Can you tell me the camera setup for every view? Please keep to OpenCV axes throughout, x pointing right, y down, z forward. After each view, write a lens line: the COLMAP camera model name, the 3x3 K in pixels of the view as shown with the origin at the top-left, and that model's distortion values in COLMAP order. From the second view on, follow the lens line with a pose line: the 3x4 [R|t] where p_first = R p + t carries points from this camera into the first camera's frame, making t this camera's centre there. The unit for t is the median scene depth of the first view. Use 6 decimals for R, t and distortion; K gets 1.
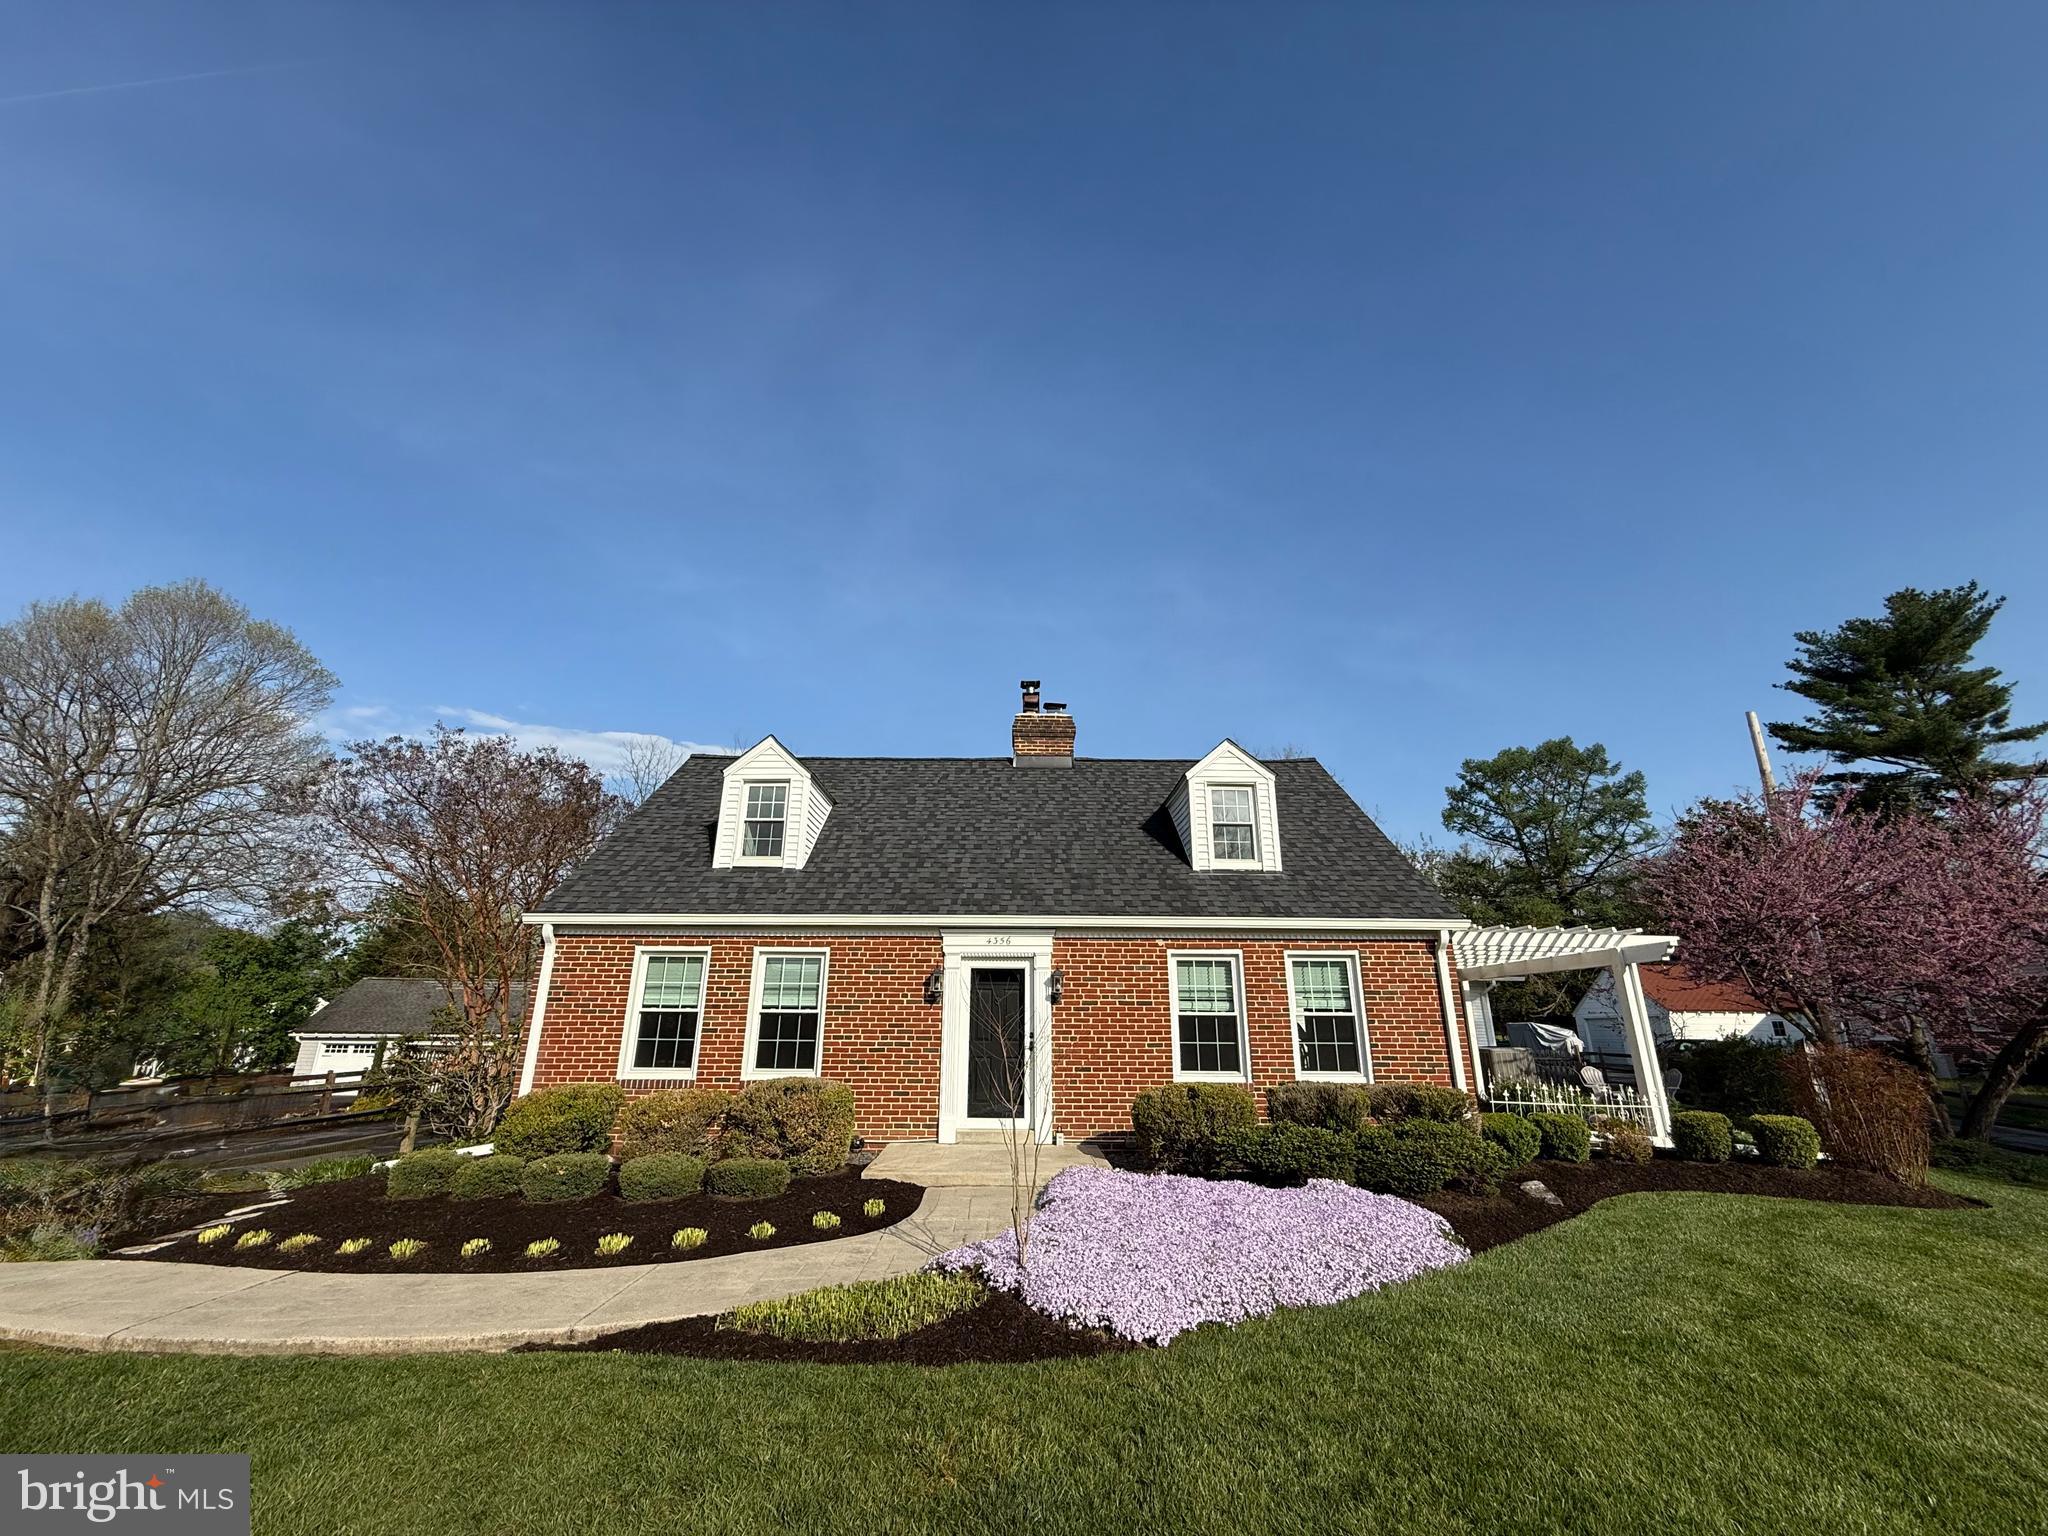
lens RADIAL K [[814.0, 0, 1017.8], [0, 814.0, 769.7], [0, 0, 1]] dist [-0.000071, 0.000161]
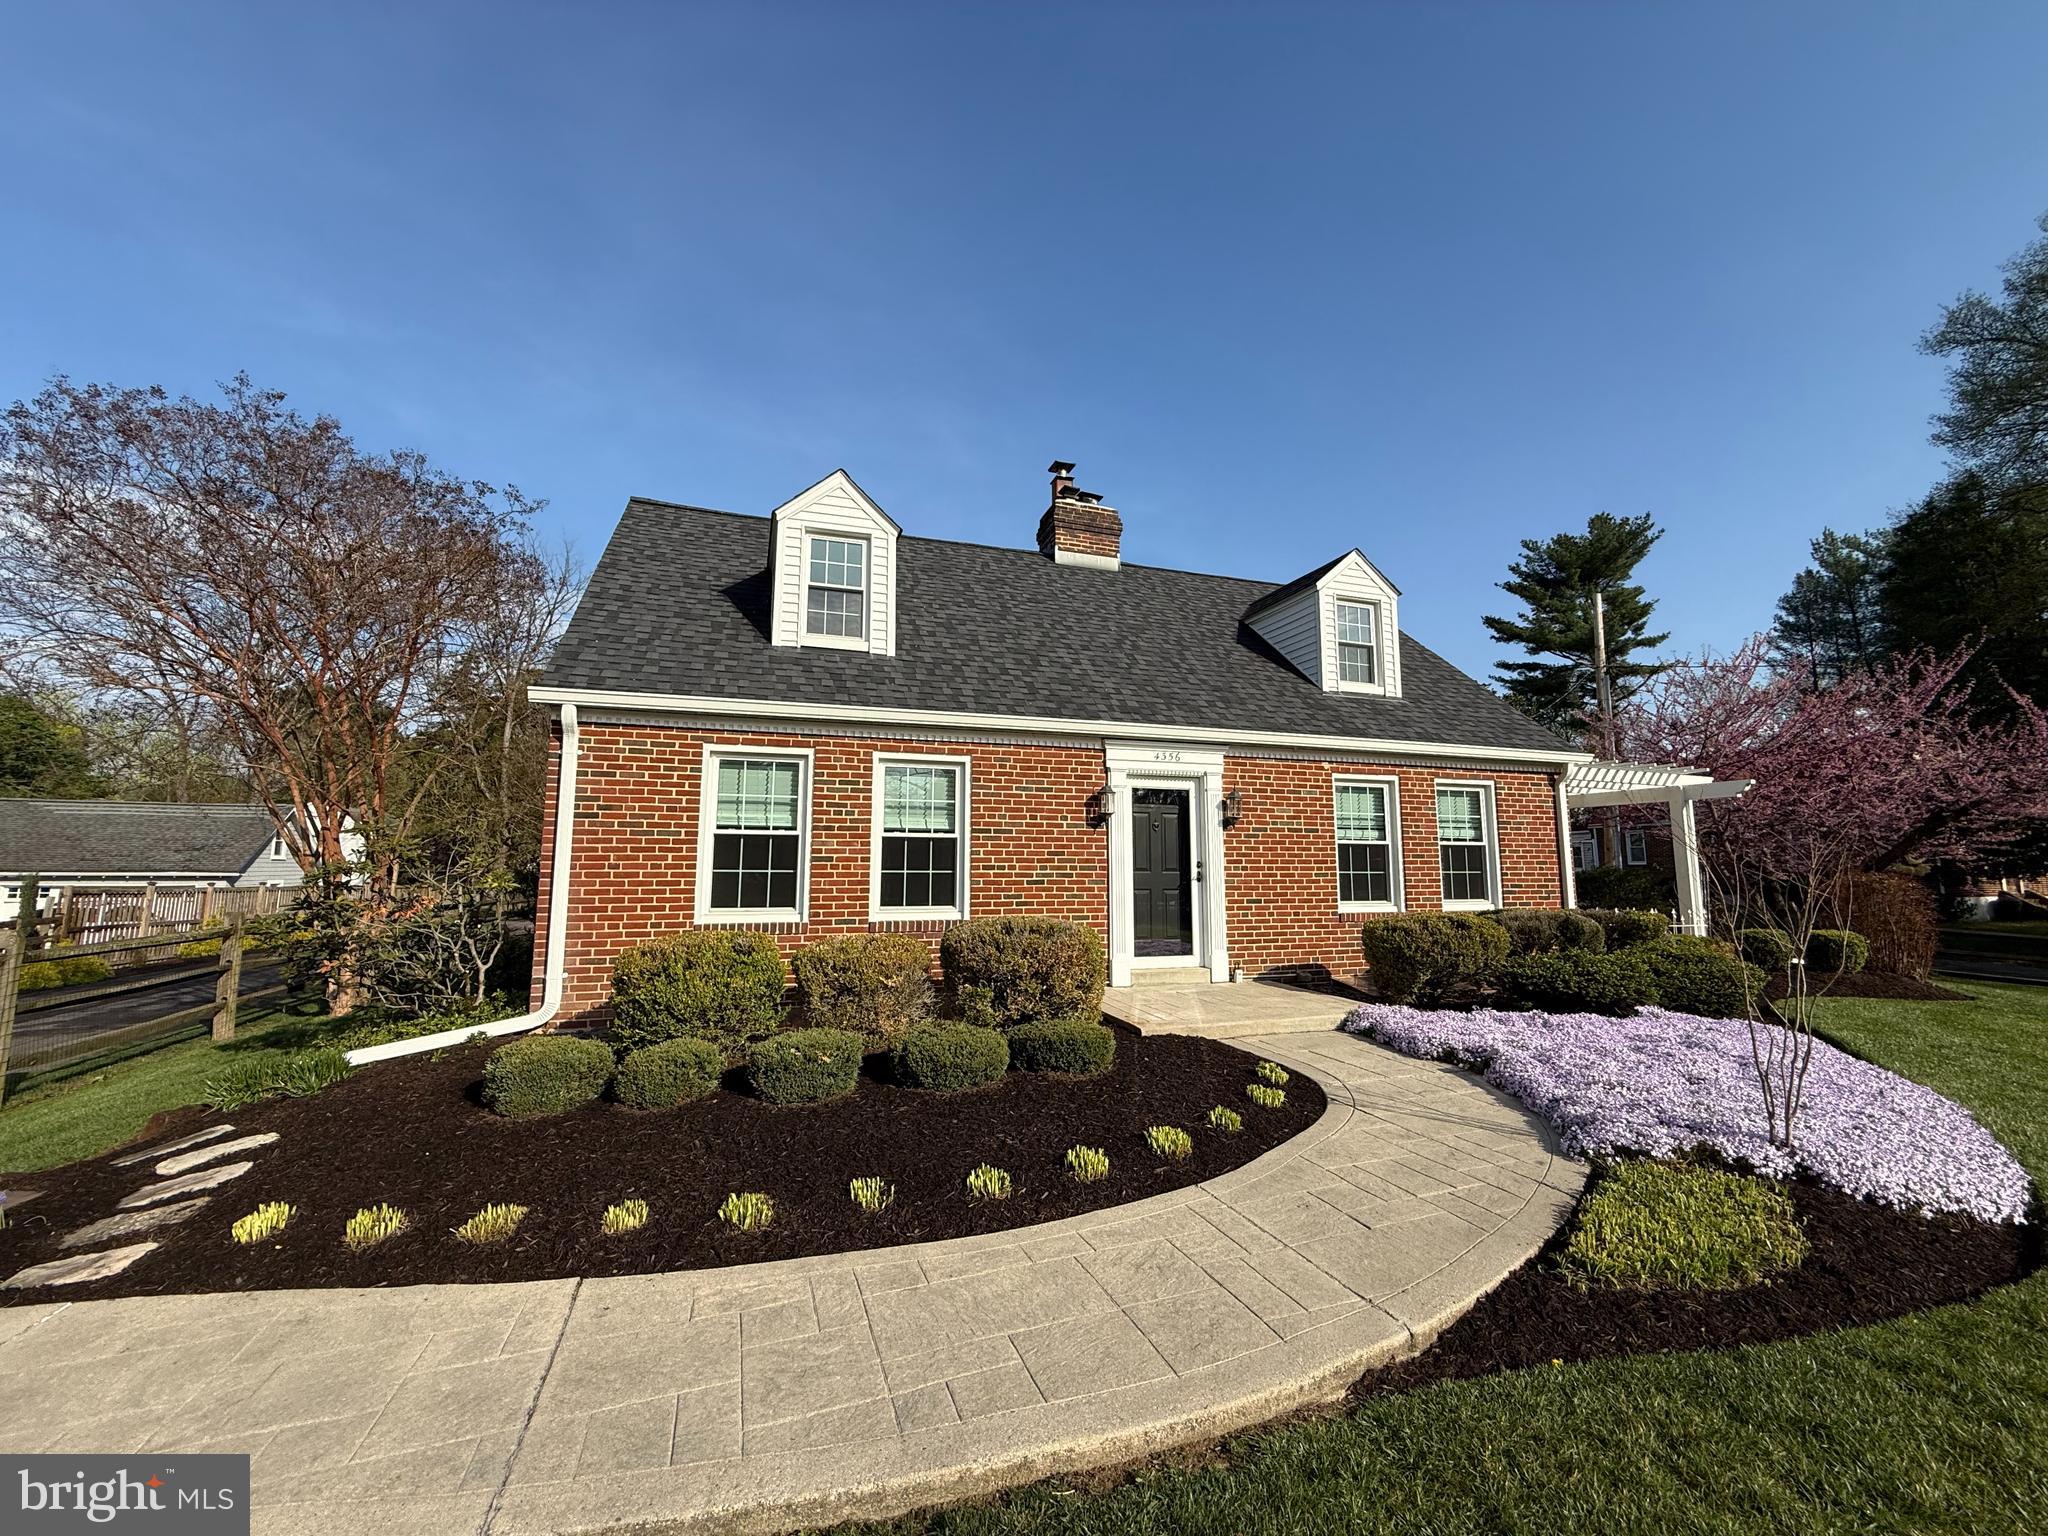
lens RADIAL K [[814.0, 0, 1017.8], [0, 814.0, 769.7], [0, 0, 1]] dist [-0.000071, 0.000161]
pose [[0.952049, 0.033894, 0.304062, -0.422246], [-0.090671, 0.980455, 0.174605, 0.091373], [-0.292201, -0.193802, 0.936514, 0.259133]]
